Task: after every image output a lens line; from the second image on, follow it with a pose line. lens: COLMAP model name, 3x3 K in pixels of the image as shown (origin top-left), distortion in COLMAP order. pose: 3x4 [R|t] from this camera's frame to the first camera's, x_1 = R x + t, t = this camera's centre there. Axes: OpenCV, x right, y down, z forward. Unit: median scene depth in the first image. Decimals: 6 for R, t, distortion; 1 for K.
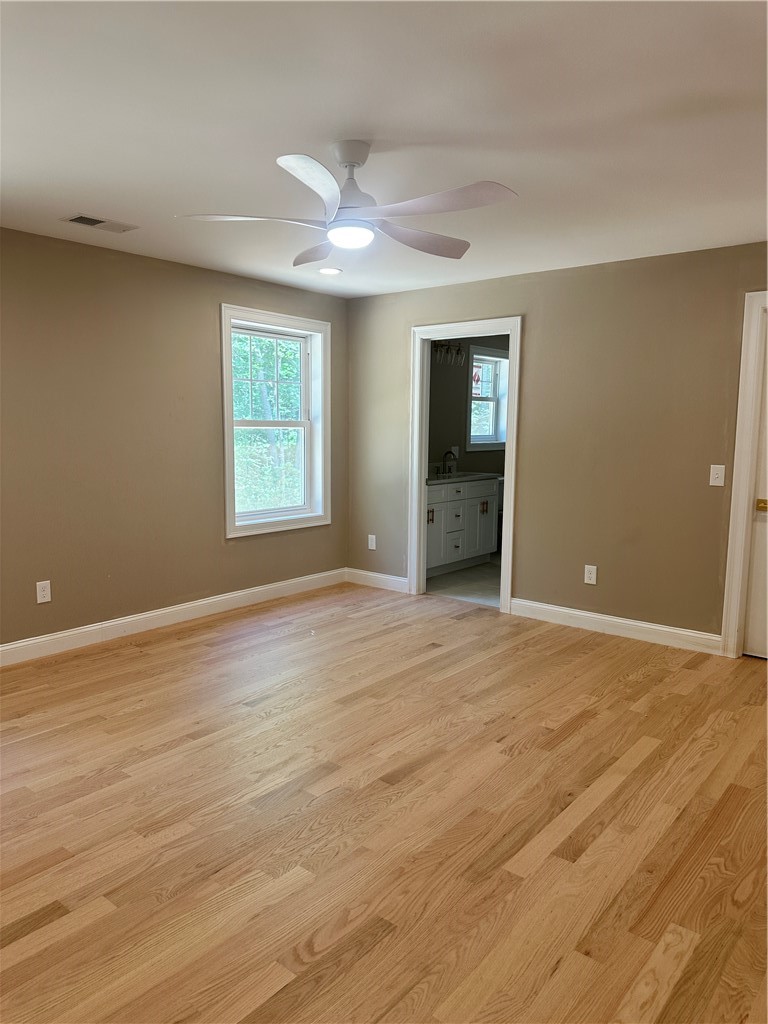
lens RADIAL K [[715.1, 0, 375.7], [0, 715.1, 521.8], [0, 0, 1]] dist [0.135060, -0.172957]
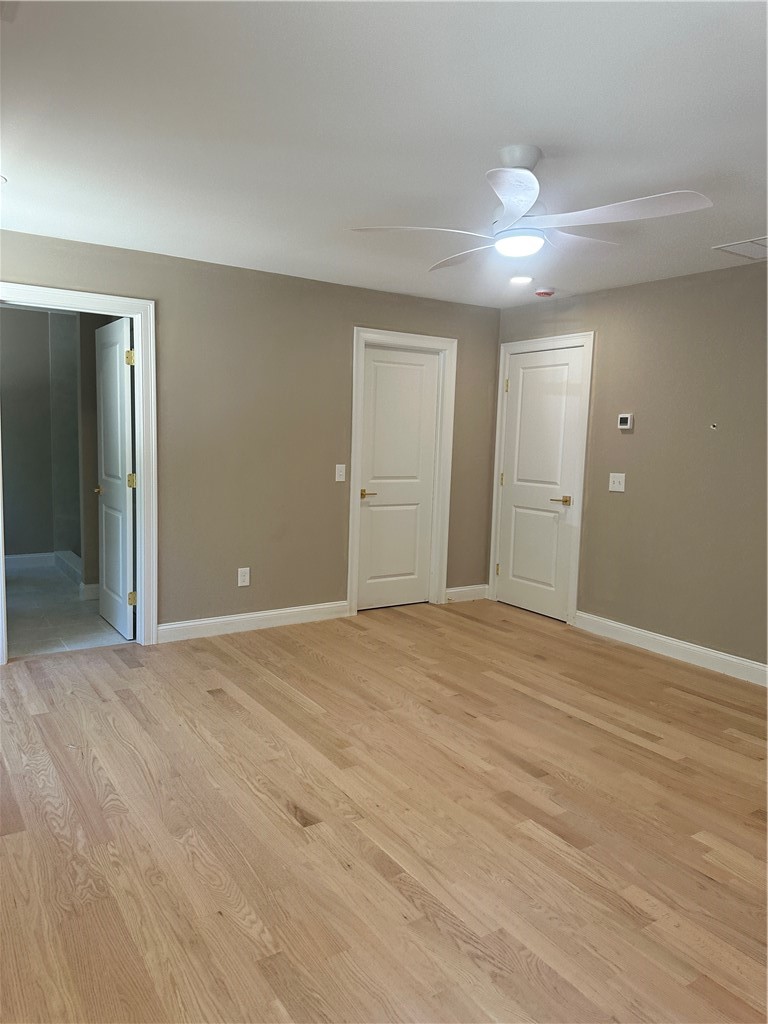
lens RADIAL K [[722.4, 0, 376.5], [0, 722.4, 517.3], [0, 0, 1]] dist [0.066866, -0.101006]
pose [[0.302609, -0.113749, 0.946303, -0.698542], [0.109137, 0.990458, 0.084157, -0.086454], [-0.946846, 0.077810, 0.312136, 0.600754]]
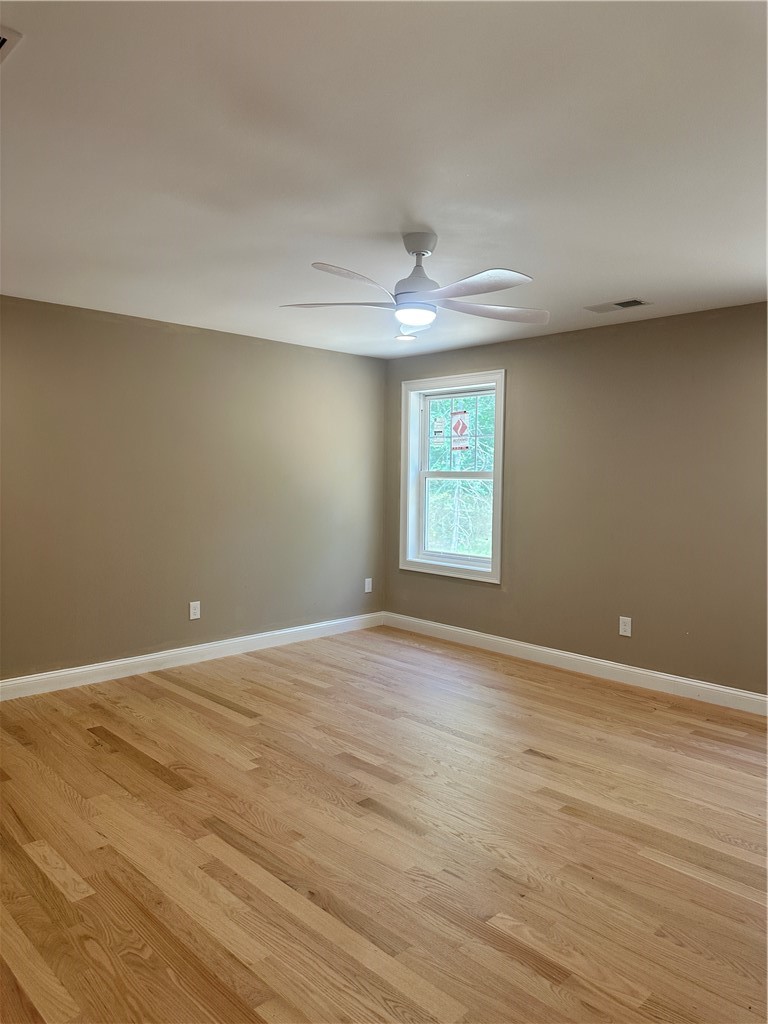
lens RADIAL K [[722.4, 0, 376.5], [0, 722.4, 517.3], [0, 0, 1]] dist [0.066866, -0.101006]
pose [[-0.123886, 0.050528, -0.991009, 0.742076], [-0.148564, 0.986502, 0.068870, -0.096956], [0.981112, 0.155761, -0.114707, 0.745324]]
